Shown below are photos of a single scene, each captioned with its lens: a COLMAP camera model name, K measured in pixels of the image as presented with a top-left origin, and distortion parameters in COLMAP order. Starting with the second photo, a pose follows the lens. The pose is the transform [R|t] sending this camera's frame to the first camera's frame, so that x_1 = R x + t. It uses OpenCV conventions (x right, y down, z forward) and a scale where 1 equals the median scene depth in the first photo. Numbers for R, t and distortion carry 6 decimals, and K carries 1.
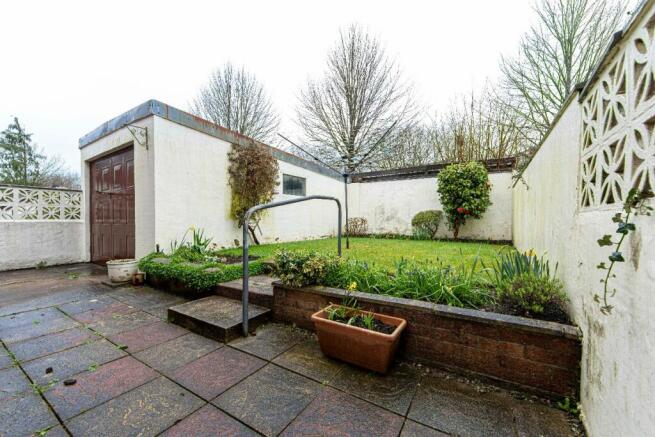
lens RADIAL K [[263.7, 0, 339.3], [0, 263.7, 220.5], [0, 0, 1]] dist [-0.002342, -0.000381]
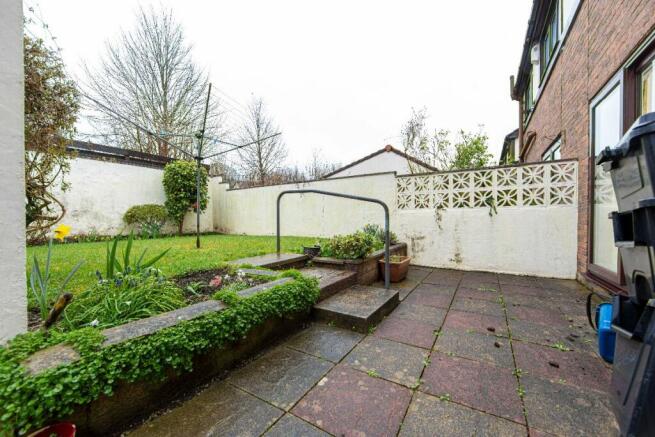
lens RADIAL K [[260.6, 0, 318.1], [0, 260.6, 223.4], [0, 0, 1]] dist [-0.001227, -0.000071]
pose [[0.027259, -0.027672, 0.999245, -0.572211], [0.009438, 0.999579, 0.027424, 0.008258], [-0.999584, 0.008683, 0.027508, 0.446143]]
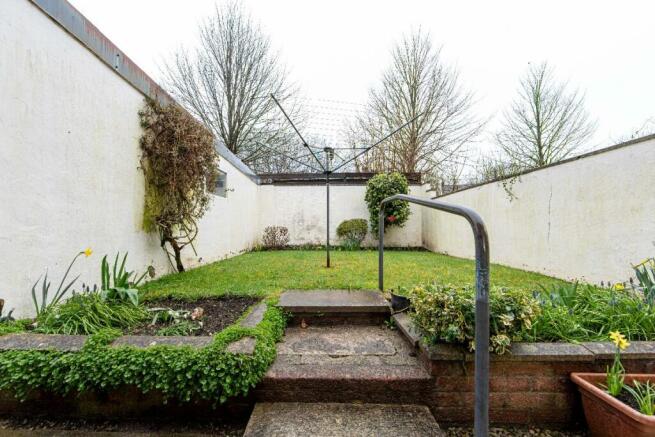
lens RADIAL K [[260.6, 0, 318.1], [0, 260.6, 223.4], [0, 0, 1]] dist [-0.001227, -0.000071]
pose [[0.868286, 0.002048, 0.496059, -0.277653], [0.008034, 0.999802, -0.018189, -0.005800], [-0.495998, 0.019779, 0.868098, 0.257318]]
